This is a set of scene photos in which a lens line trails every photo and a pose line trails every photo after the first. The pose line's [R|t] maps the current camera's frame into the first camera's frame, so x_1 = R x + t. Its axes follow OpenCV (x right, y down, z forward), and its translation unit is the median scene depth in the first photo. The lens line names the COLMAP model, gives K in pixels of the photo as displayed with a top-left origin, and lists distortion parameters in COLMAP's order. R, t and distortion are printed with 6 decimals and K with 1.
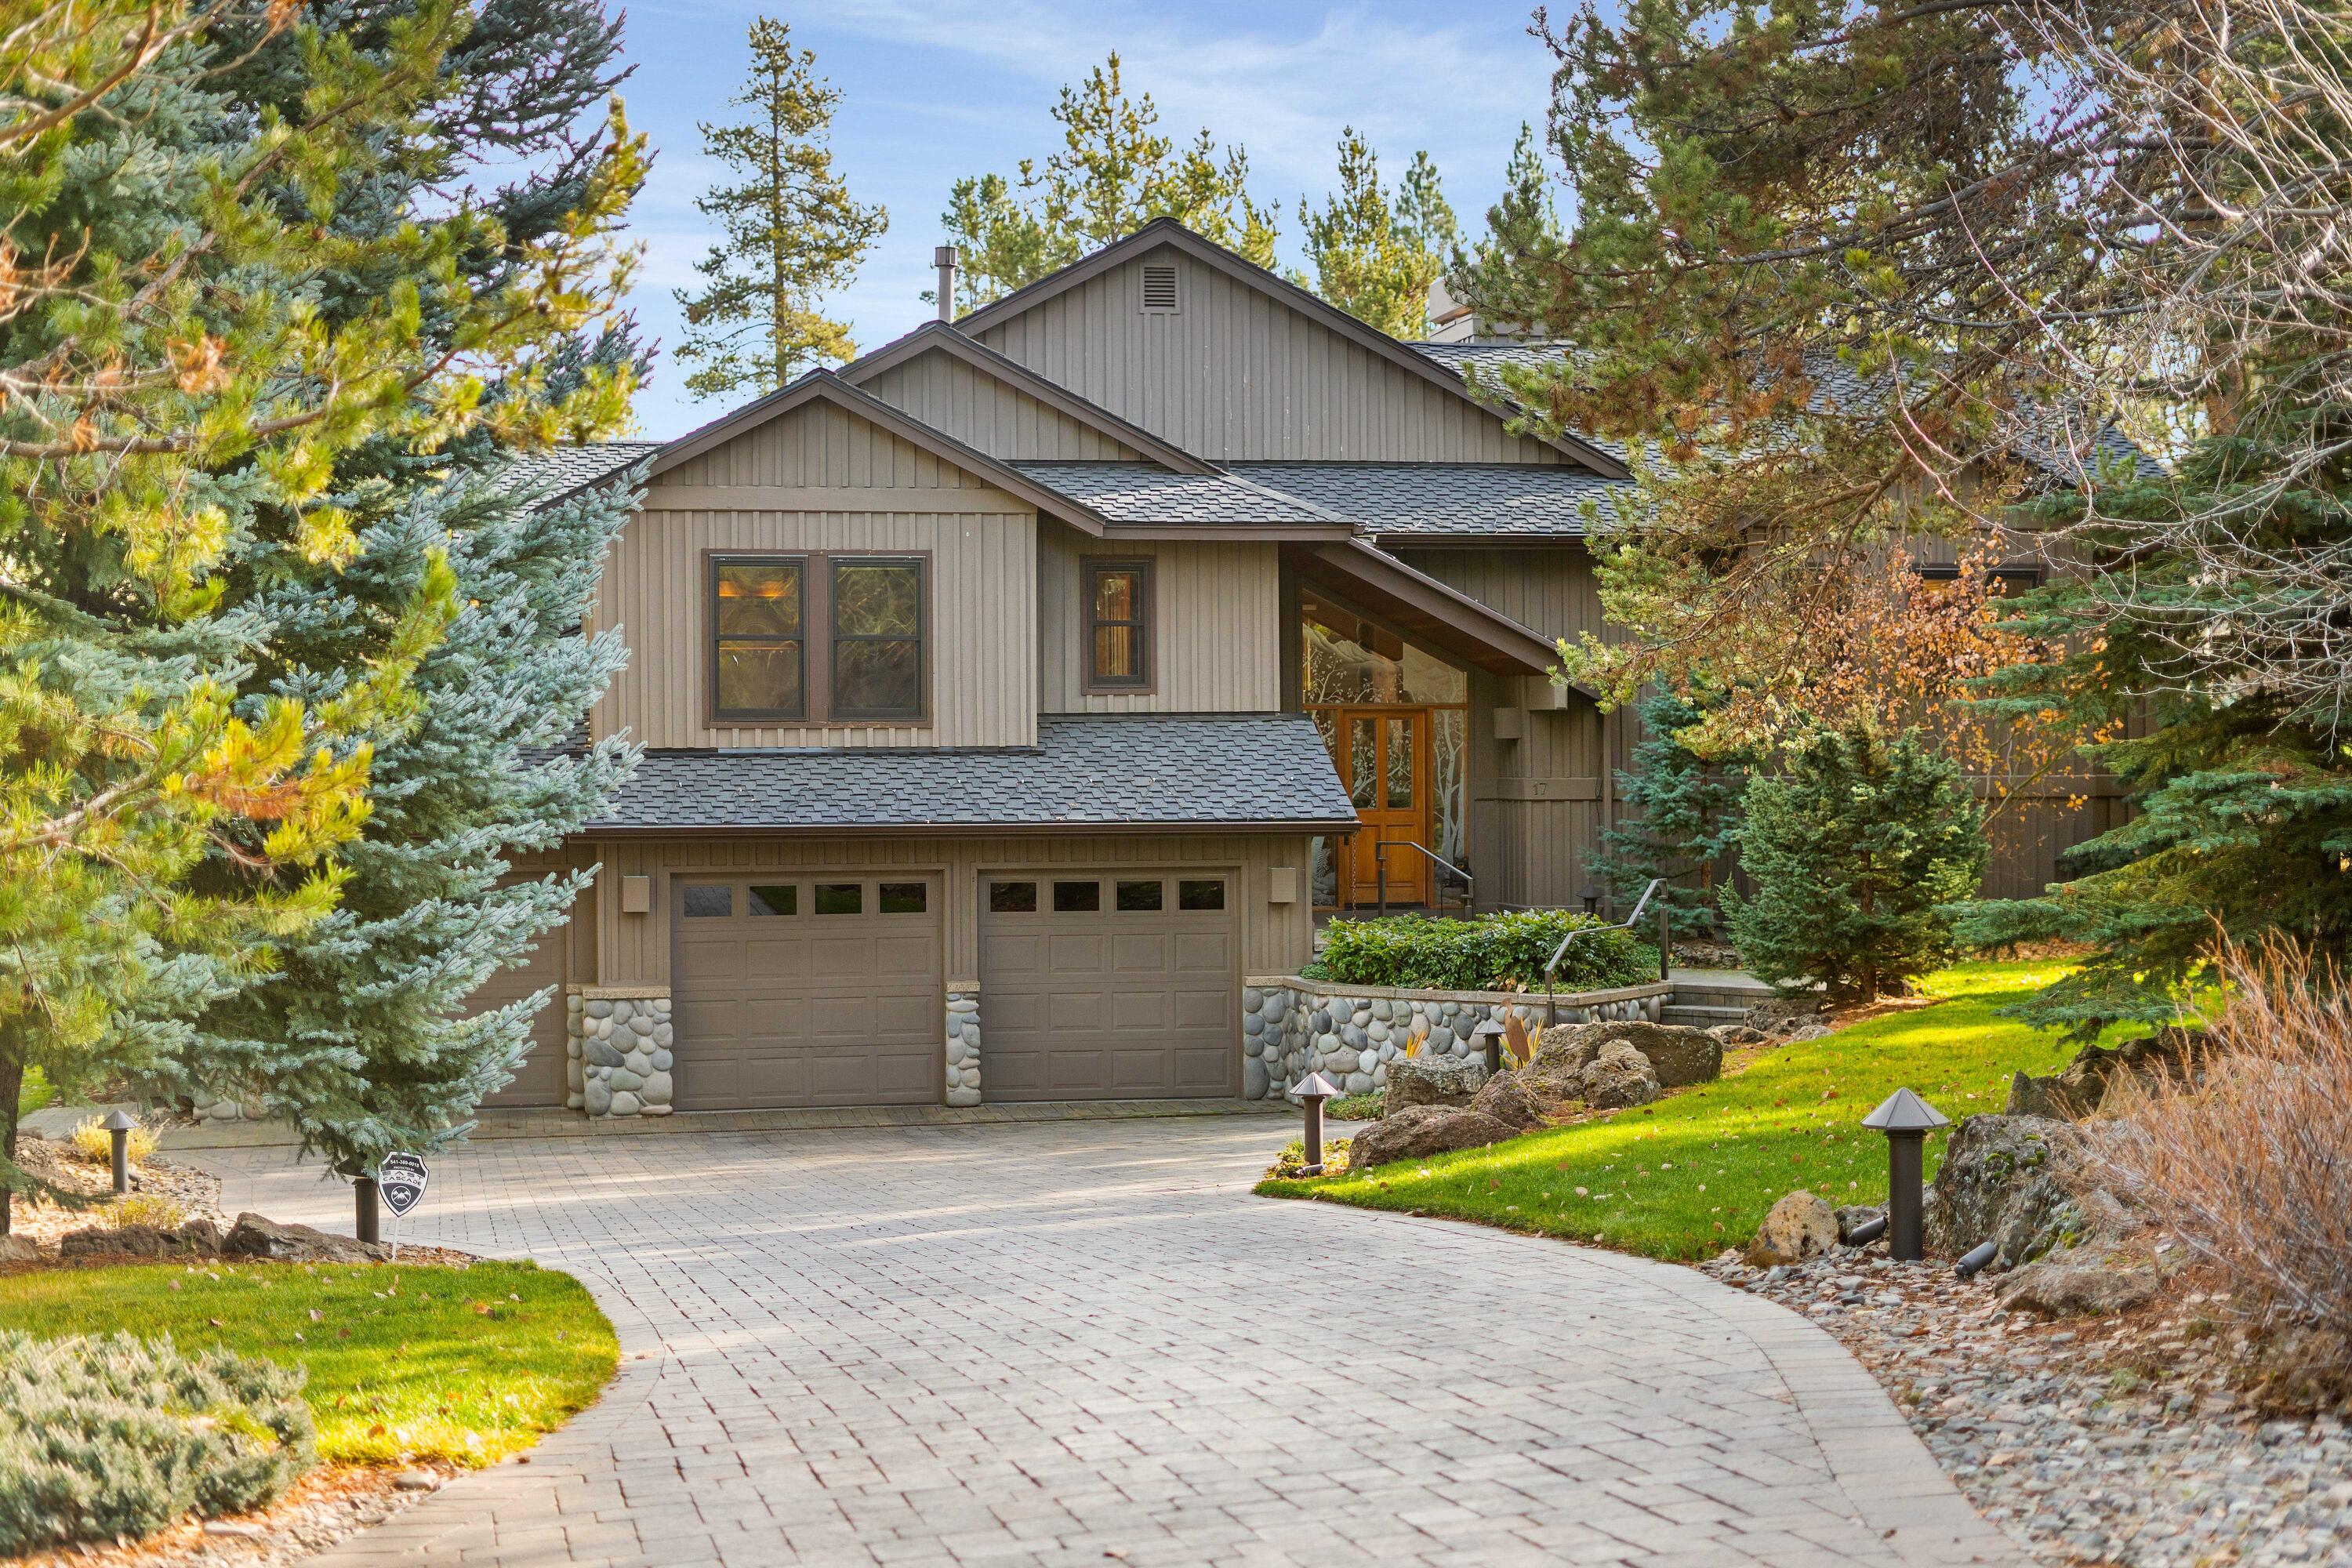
lens RADIAL K [[3386.3, 0, 1181.1], [0, 3386.3, 784.7], [0, 0, 1]] dist [0.059881, 0.000000]
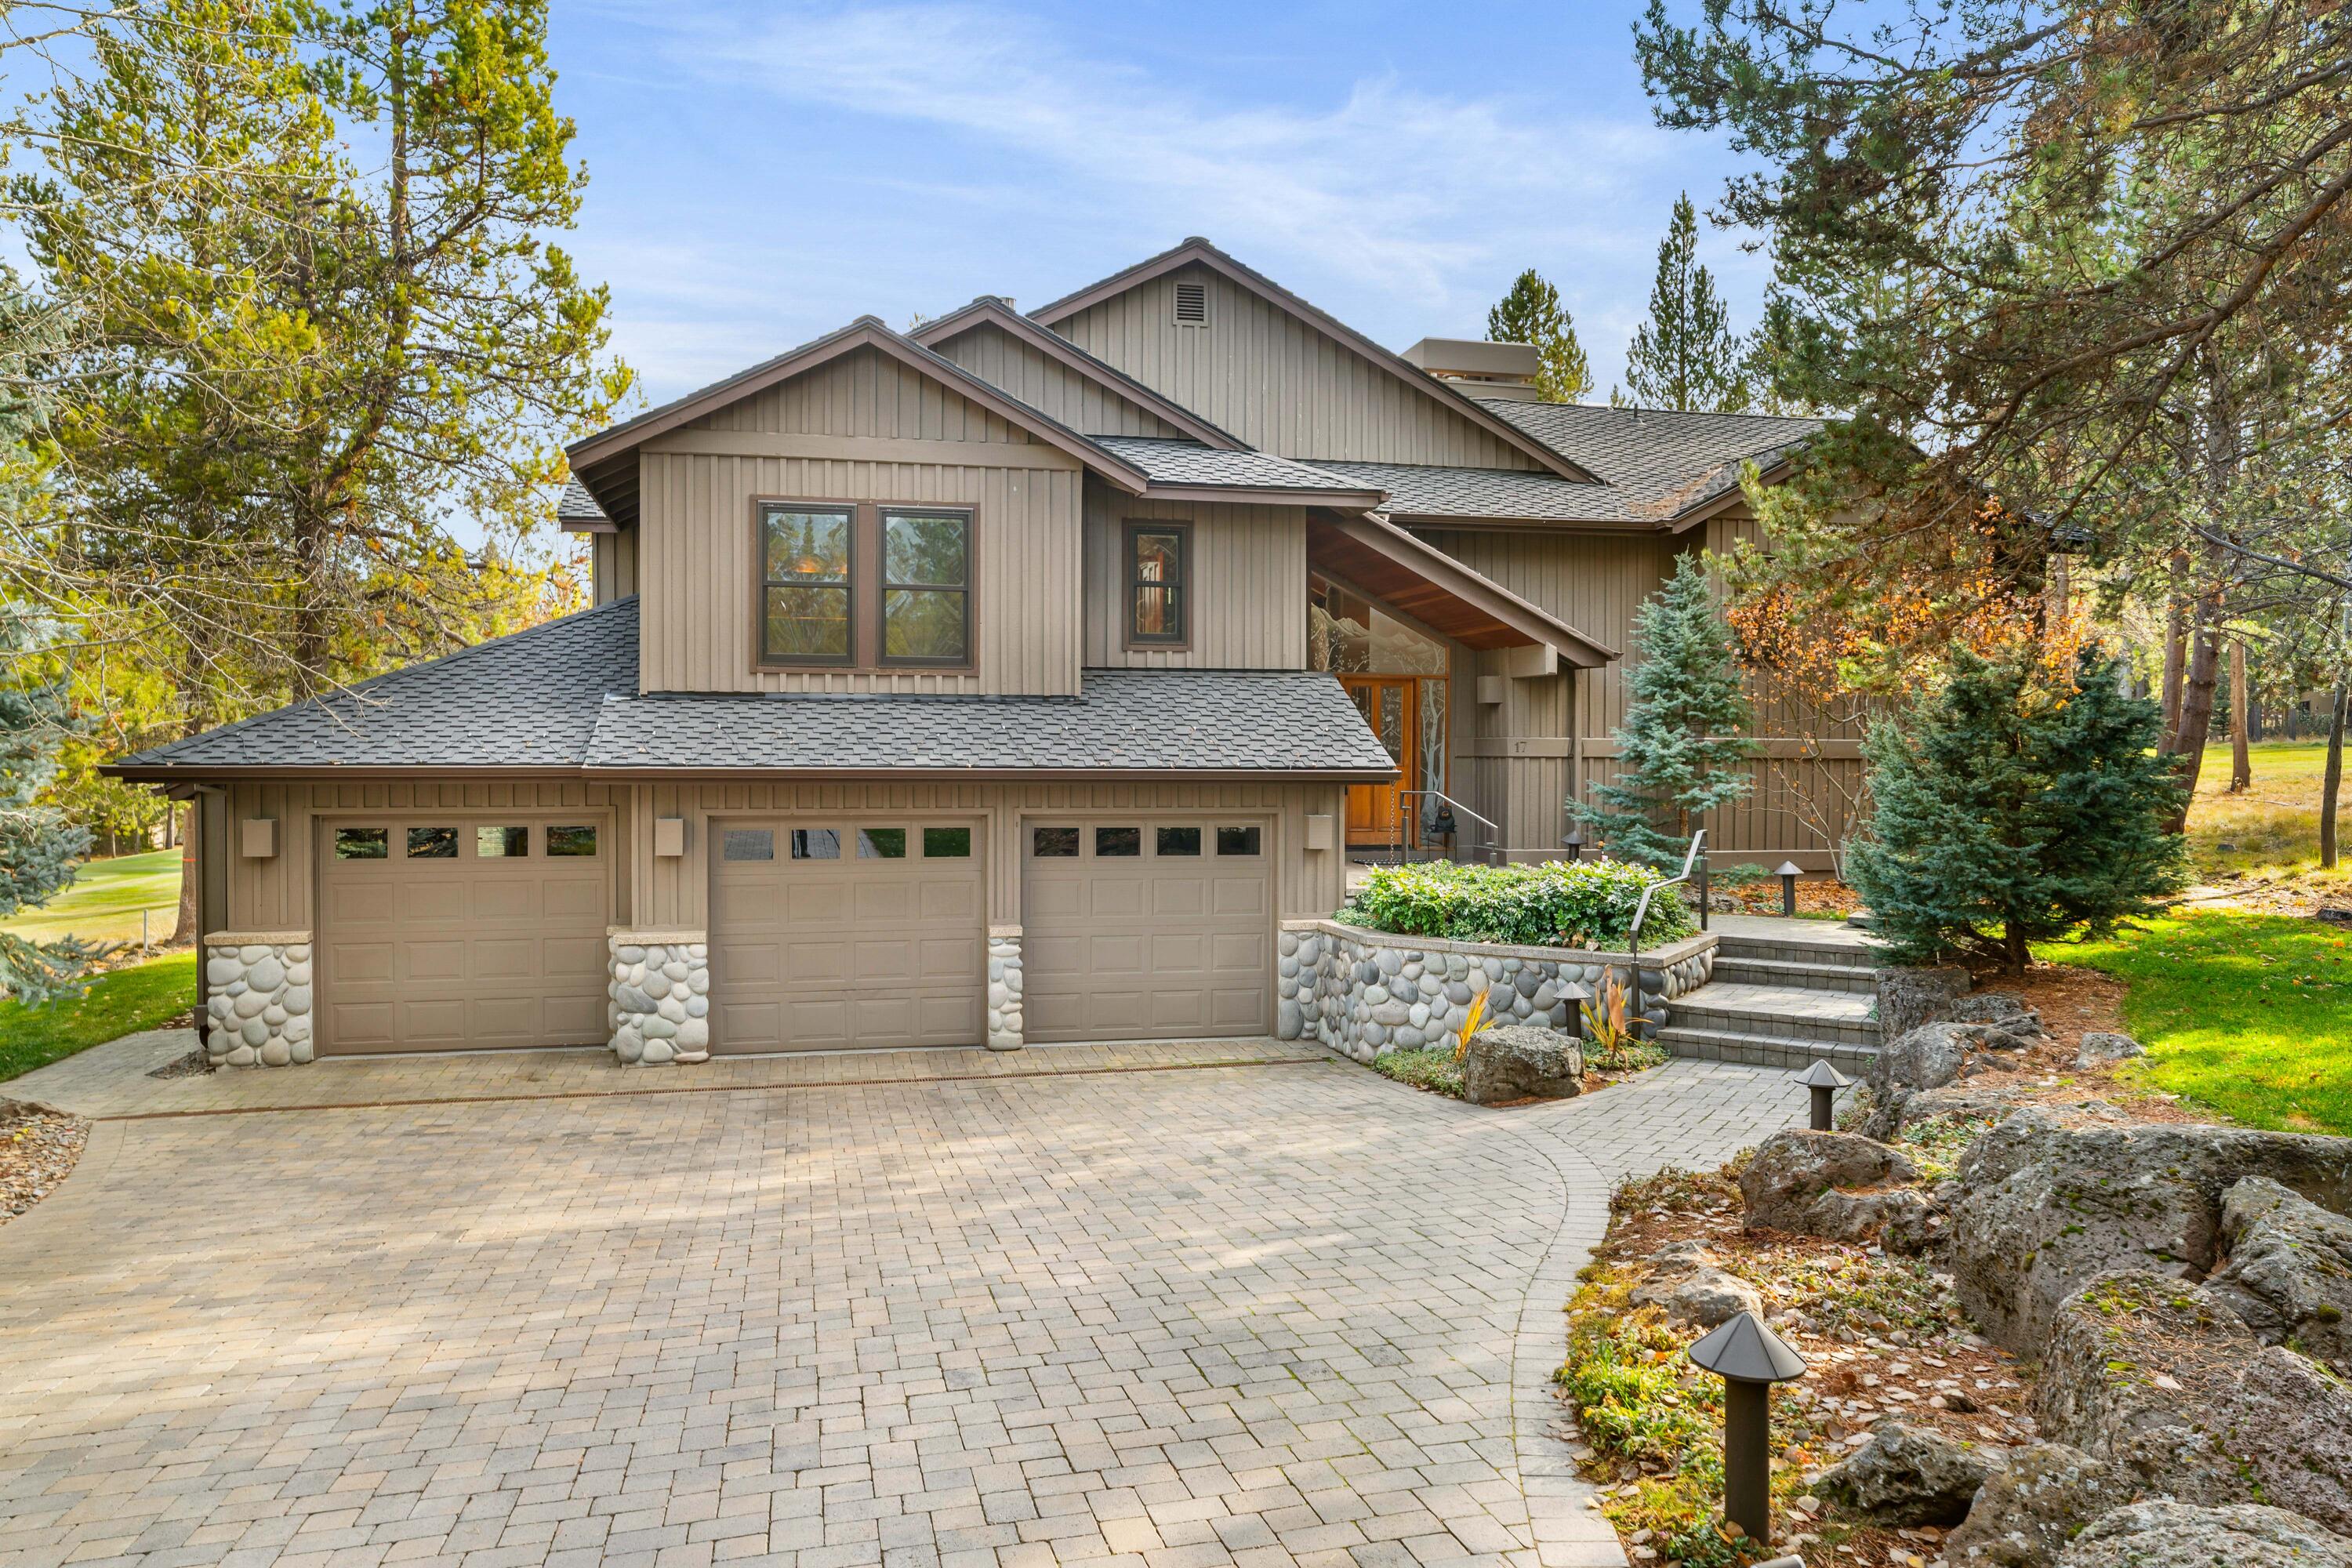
lens RADIAL K [[1502.5, 0, 1168.5], [0, 1502.5, 790.3], [0, 0, 1]] dist [-0.007642, -0.000324]
pose [[0.999702, 0.008591, 0.022853, -0.026380], [-0.008864, 0.999890, 0.011885, 0.011935], [-0.022748, -0.012084, 0.999668, 0.549350]]
